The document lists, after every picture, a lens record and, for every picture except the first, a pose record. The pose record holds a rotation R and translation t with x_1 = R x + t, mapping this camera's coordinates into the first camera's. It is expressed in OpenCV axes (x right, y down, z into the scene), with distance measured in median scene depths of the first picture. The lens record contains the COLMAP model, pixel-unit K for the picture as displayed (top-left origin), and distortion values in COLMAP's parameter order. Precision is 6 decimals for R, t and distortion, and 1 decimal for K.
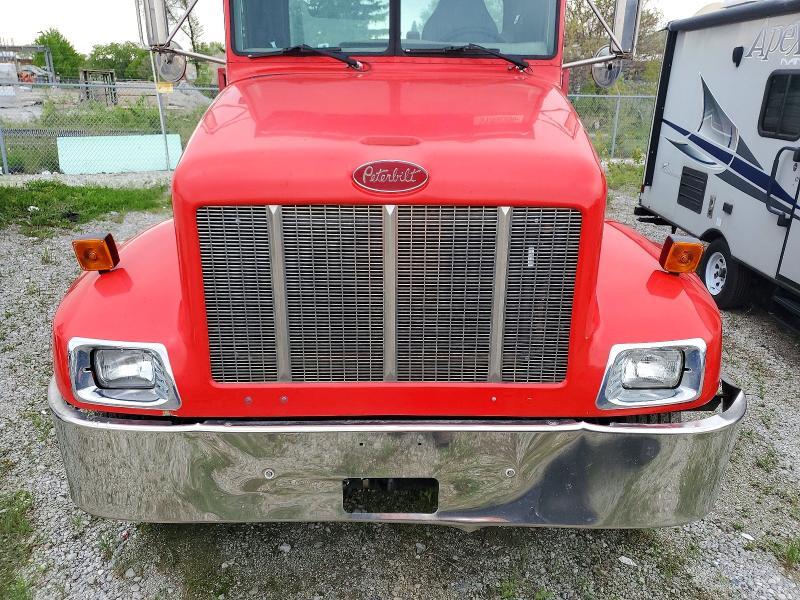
lens RADIAL K [[641.2, 0, 405.3], [0, 641.2, 315.8], [0, 0, 1]] dist [-0.003527, 0.042599]
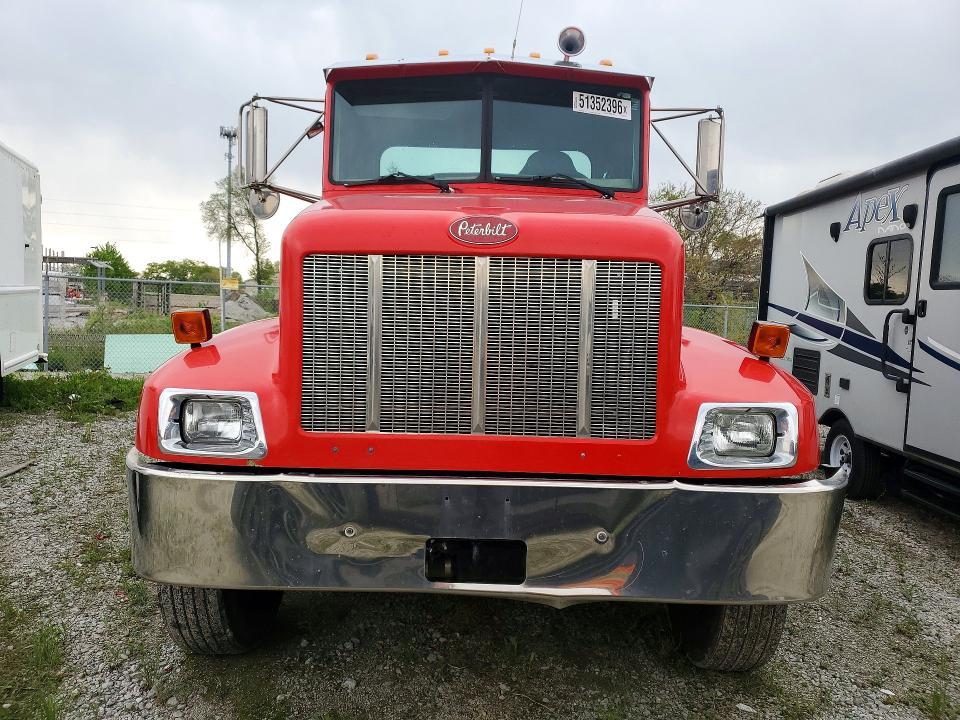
lens RADIAL K [[769.4, 0, 473.5], [0, 769.4, 358.9], [0, 0, 1]] dist [-0.003527, 0.042599]
pose [[0.999675, 0.017205, -0.018805, -0.006572], [-0.021788, 0.959701, -0.280176, 0.210032], [0.013227, 0.280495, 0.959764, -0.115198]]
